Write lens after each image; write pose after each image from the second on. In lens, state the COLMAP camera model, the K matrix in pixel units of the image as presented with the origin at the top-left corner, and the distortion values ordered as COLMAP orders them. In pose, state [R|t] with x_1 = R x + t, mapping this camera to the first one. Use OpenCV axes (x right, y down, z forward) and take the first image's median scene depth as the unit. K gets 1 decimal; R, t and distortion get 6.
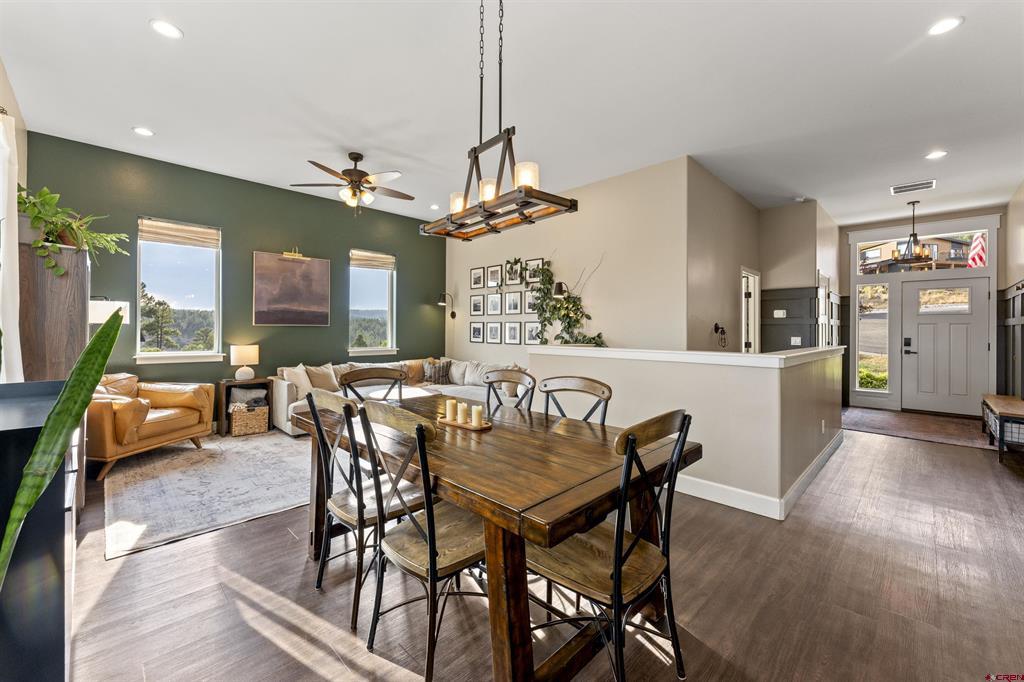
lens RADIAL K [[415.3, 0, 512.6], [0, 415.3, 330.6], [0, 0, 1]] dist [-0.000949, -0.000159]
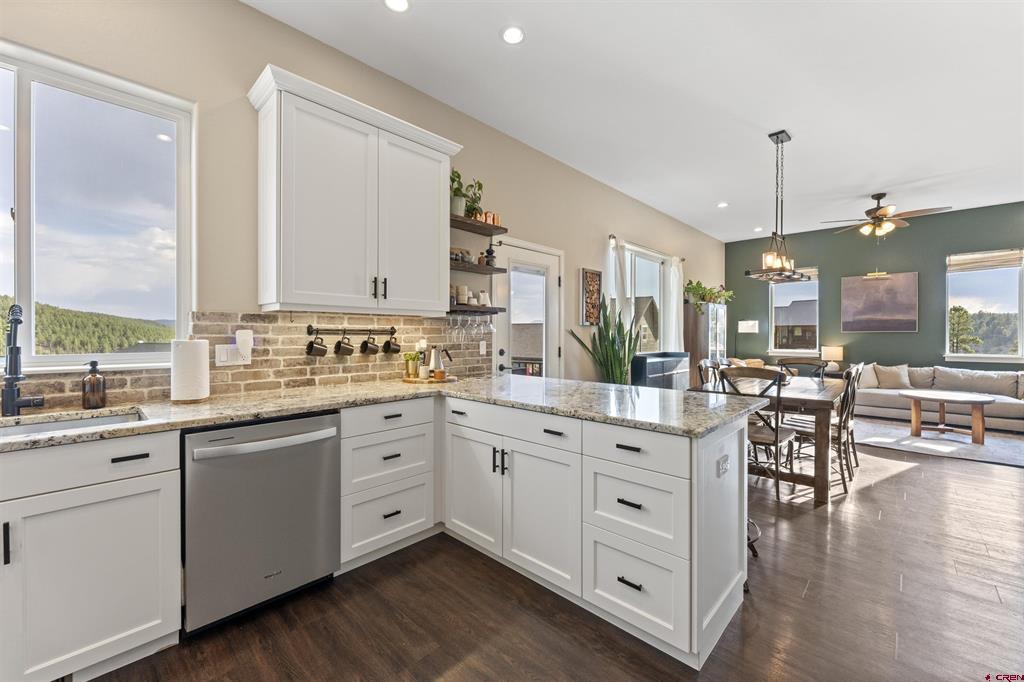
lens RADIAL K [[415.3, 0, 513.5], [0, 415.3, 337.7], [0, 0, 1]] dist [-0.000949, -0.000159]
pose [[0.015661, -0.001654, -0.999876, 0.691364], [-0.001378, 0.999998, -0.001676, 0.008683], [0.999876, 0.001404, 0.015659, -0.095328]]
